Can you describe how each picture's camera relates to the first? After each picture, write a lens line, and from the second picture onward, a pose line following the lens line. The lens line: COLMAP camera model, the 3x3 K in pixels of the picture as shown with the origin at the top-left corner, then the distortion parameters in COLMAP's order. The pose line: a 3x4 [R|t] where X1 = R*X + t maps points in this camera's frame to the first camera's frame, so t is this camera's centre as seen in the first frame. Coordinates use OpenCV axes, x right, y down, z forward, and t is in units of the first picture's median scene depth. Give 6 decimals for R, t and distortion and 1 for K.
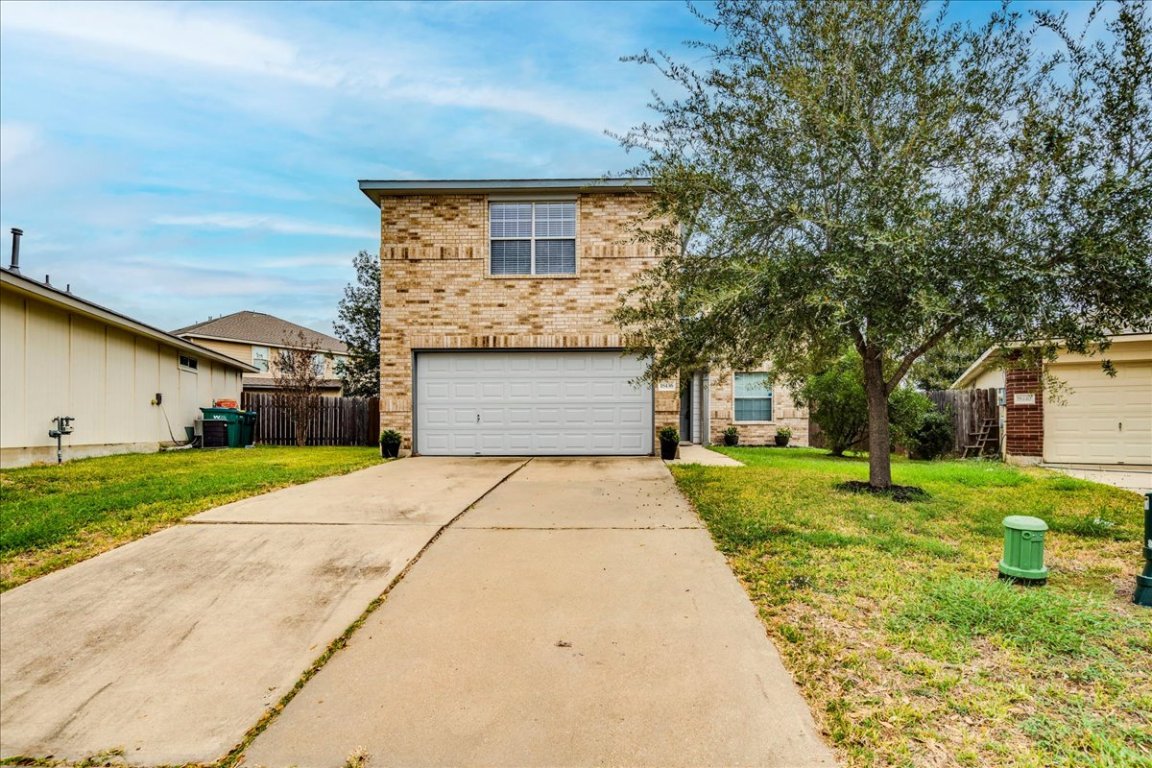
lens RADIAL K [[554.5, 0, 576.1], [0, 554.5, 412.6], [0, 0, 1]] dist [0.000786, 0.000253]
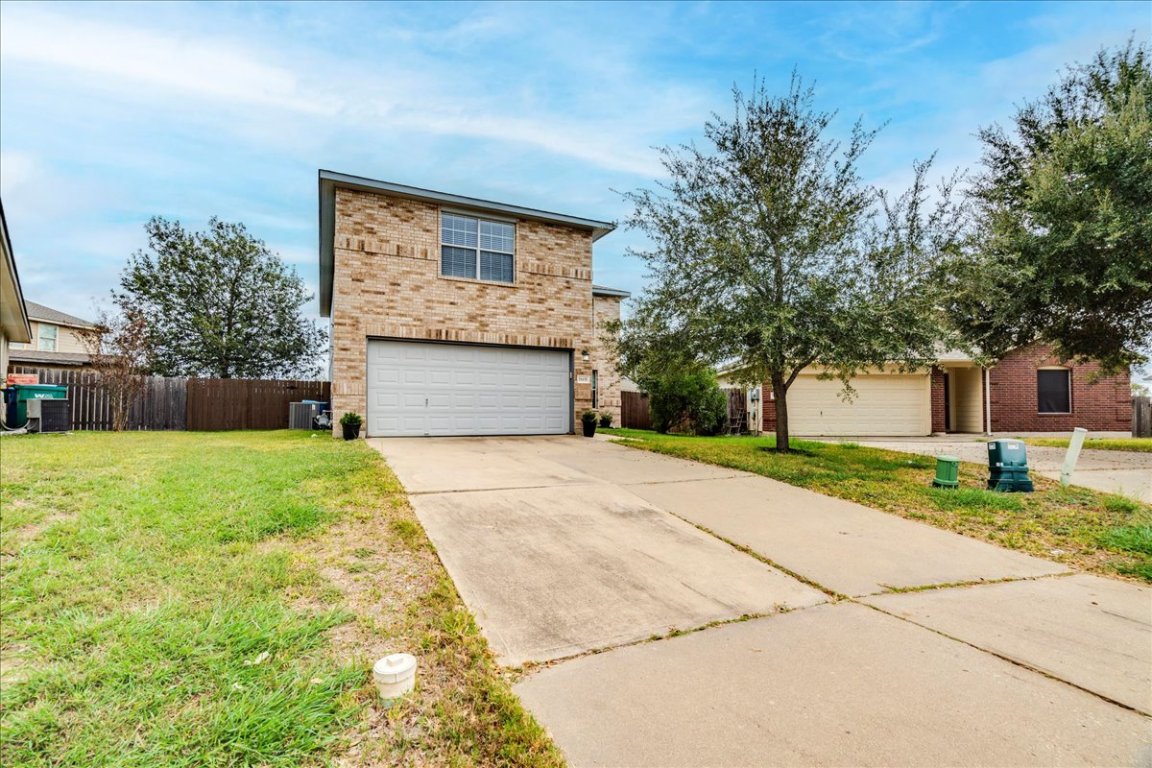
lens RADIAL K [[487.7, 0, 576.0], [0, 487.7, 384.0], [0, 0, 1]] dist [-0.001667, -0.000135]
pose [[0.904402, 0.032119, 0.425470, -0.325784], [-0.017798, 0.999135, -0.037593, 0.004646], [-0.426310, 0.026427, 0.904191, -0.008060]]
